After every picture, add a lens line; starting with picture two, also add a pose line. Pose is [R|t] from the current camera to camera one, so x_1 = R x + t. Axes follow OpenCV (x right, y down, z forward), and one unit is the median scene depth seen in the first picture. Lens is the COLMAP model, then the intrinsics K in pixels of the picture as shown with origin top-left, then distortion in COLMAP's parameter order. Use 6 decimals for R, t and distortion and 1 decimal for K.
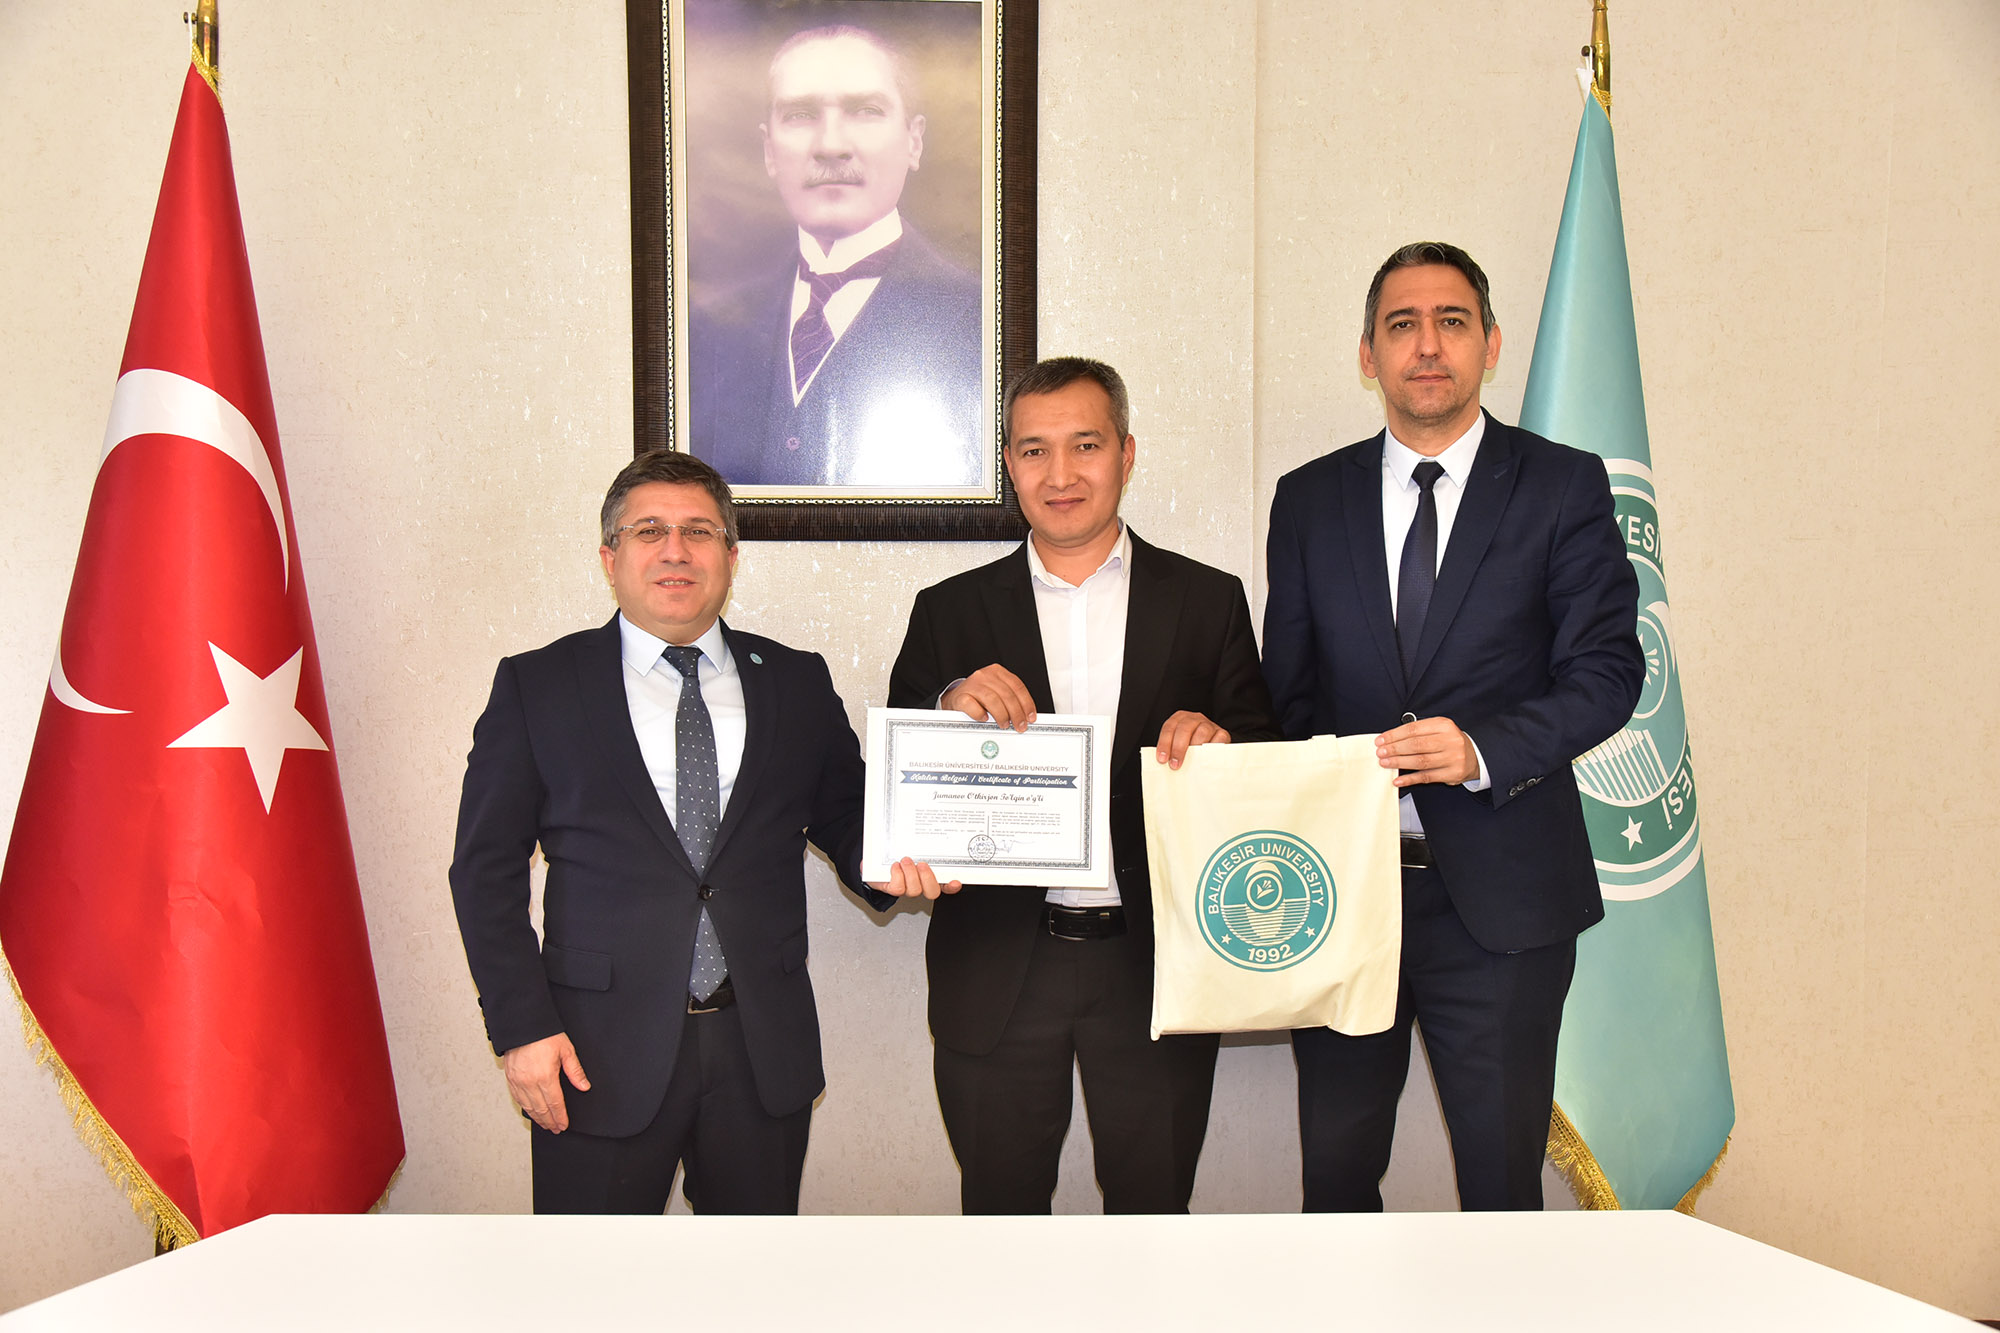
lens RADIAL K [[2020.2, 0, 1015.4], [0, 2020.2, 733.0], [0, 0, 1]] dist [0.025744, 0.000000]
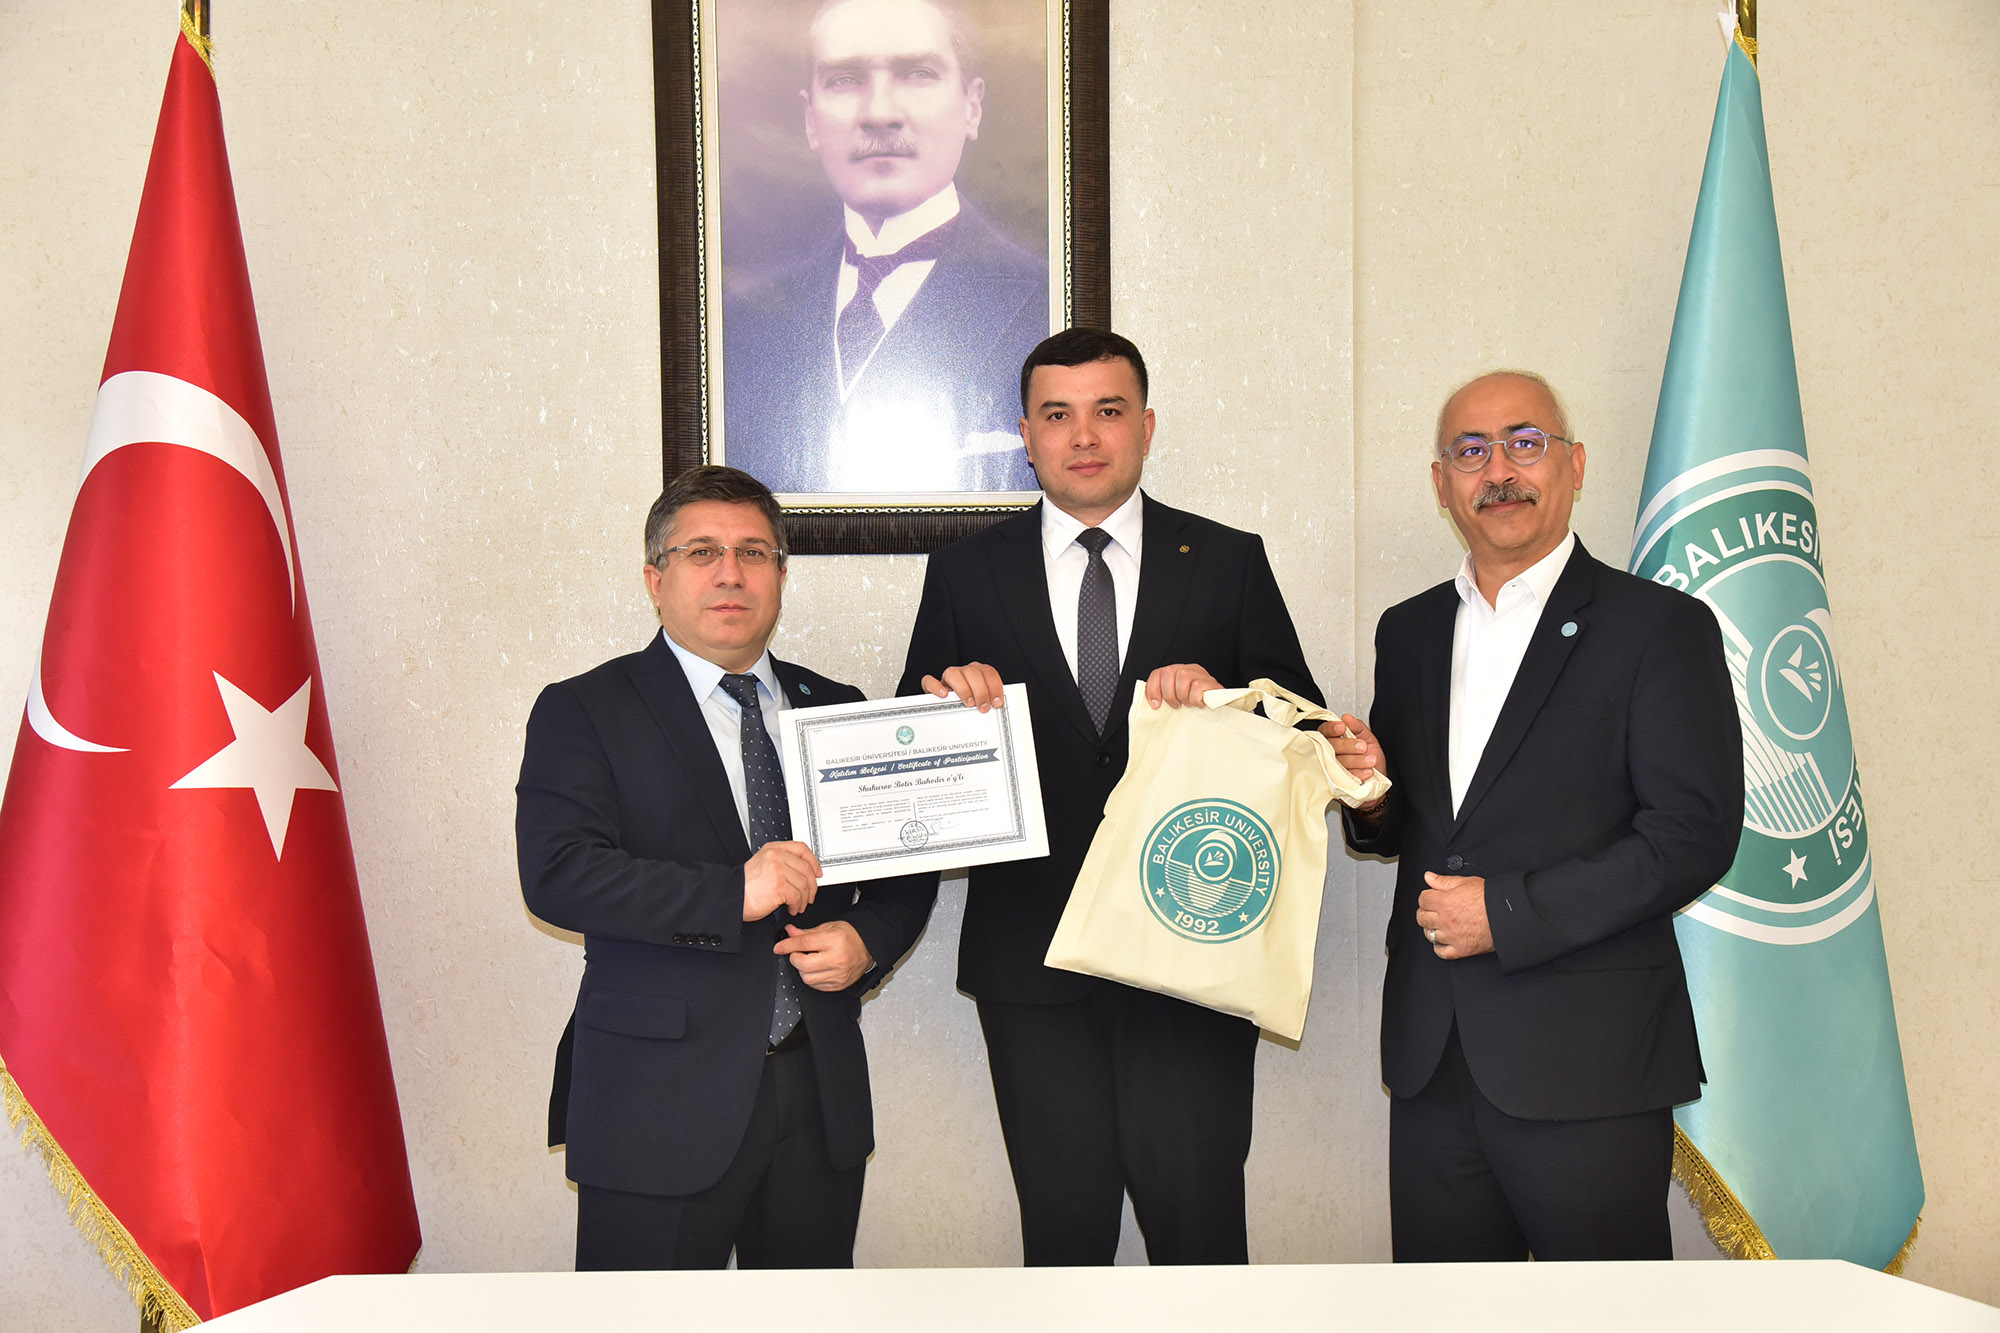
lens RADIAL K [[2498.8, 0, 1006.8], [0, 2498.8, 707.7], [0, 0, 1]] dist [0.126764, 0.000000]
pose [[0.999902, -0.011734, -0.007620, -0.029475], [0.011484, 0.999418, -0.032114, 0.009319], [0.007992, 0.032023, 0.999455, -0.105367]]
